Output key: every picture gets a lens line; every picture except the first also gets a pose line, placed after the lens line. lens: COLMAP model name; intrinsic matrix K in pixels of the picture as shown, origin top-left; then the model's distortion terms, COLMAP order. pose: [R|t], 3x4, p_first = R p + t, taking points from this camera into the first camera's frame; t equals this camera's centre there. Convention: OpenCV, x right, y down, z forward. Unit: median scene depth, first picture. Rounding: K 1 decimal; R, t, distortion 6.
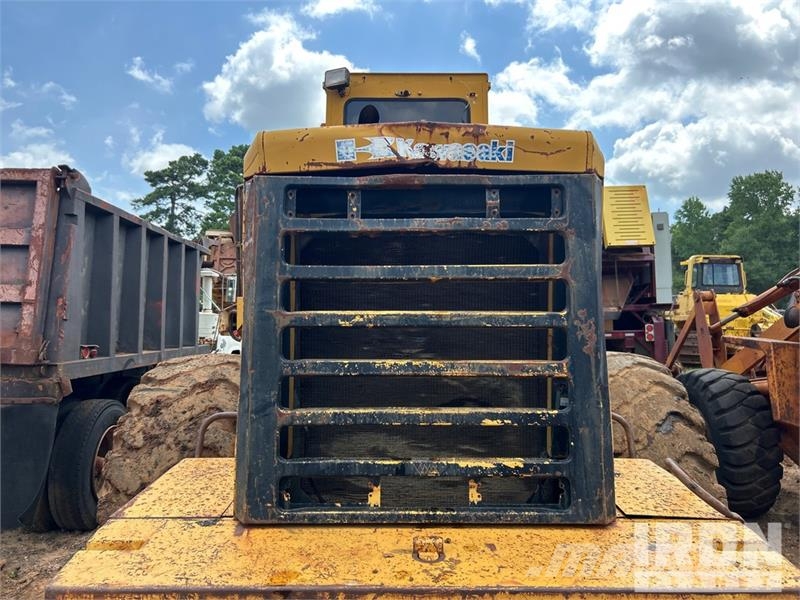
lens RADIAL K [[609.8, 0, 390.2], [0, 609.8, 287.6], [0, 0, 1]] dist [0.071349, -0.105043]
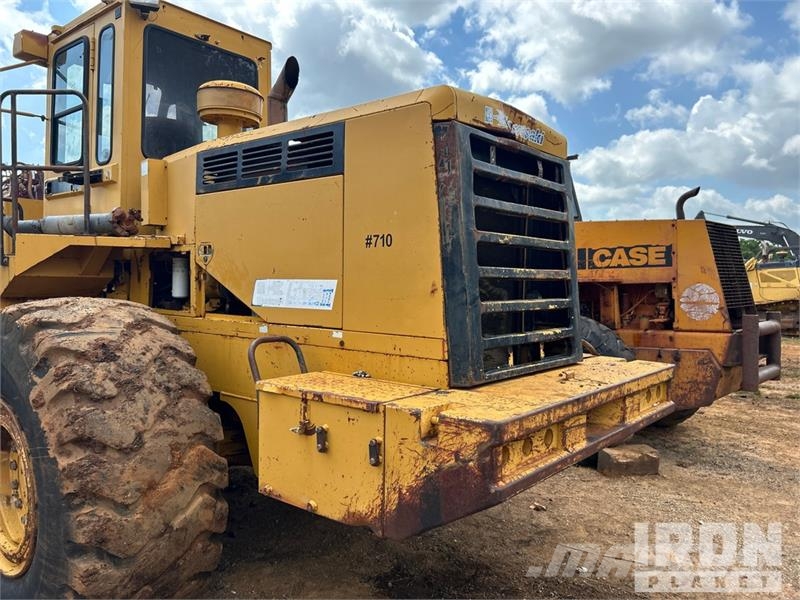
lens RADIAL K [[606.5, 0, 397.3], [0, 606.5, 304.0], [0, 0, 1]] dist [0.068396, -0.100329]
pose [[0.639029, -0.021994, 0.768868, -1.268633], [-0.019239, 0.998821, 0.044562, 0.140593], [-0.768942, -0.043269, 0.637853, 0.273285]]
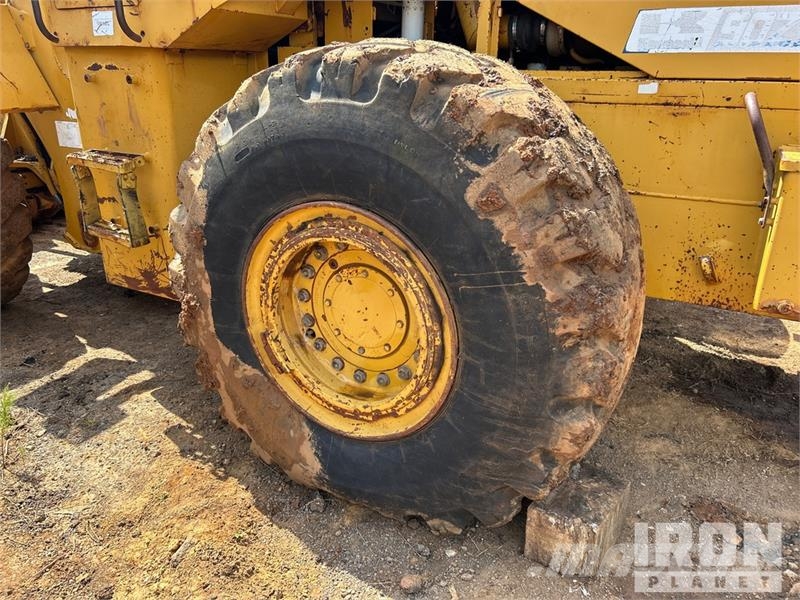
lens RADIAL K [[600.9, 0, 387.6], [0, 600.9, 300.4], [0, 0, 1]] dist [0.018069, -0.000377]
pose [[0.477678, -0.320007, 0.818181, -1.538044], [-0.017685, 0.927610, 0.373132, 0.240405], [-0.878357, -0.192706, 0.437439, 1.422530]]
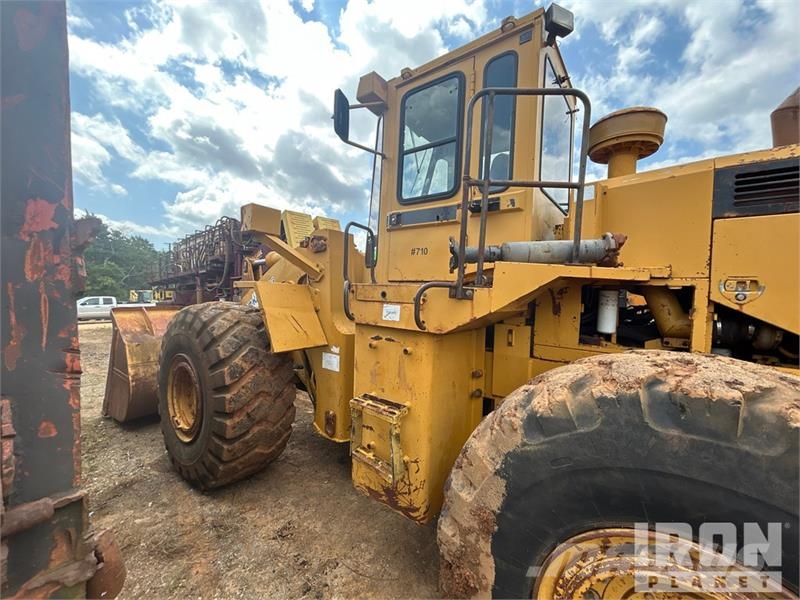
lens RADIAL K [[320.9, 0, 400.0], [0, 320.9, 300.0], [0, 0, 1]] dist [0.000820, 0.000133]
pose [[0.599455, -0.006488, 0.800382, -1.357207], [-0.038445, 0.998580, 0.036889, 0.110072], [-0.799485, -0.052884, 0.598354, 2.019679]]
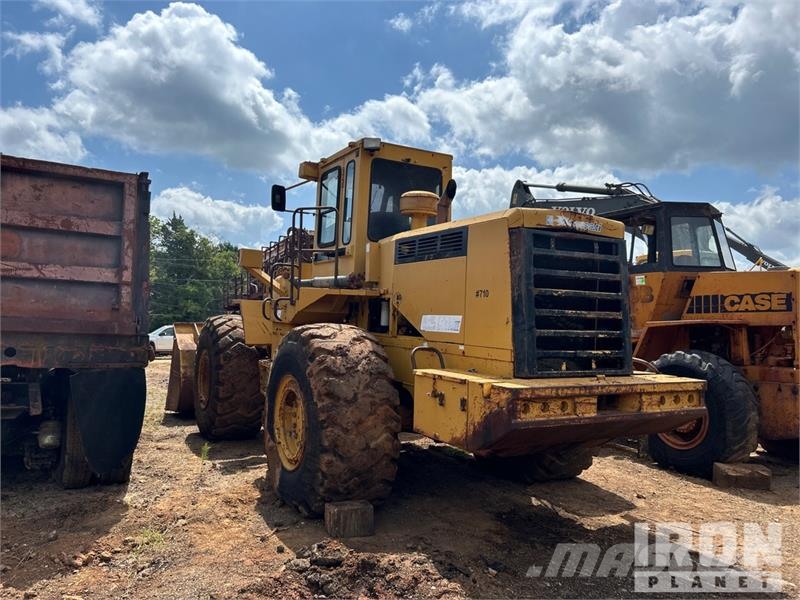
lens RADIAL K [[606.5, 0, 397.3], [0, 606.5, 304.0], [0, 0, 1]] dist [0.068396, -0.100329]
pose [[0.871252, 0.036224, 0.489497, -1.703618], [-0.035379, 0.999314, -0.010981, 0.139177], [-0.489559, -0.007751, 0.871936, -0.732679]]
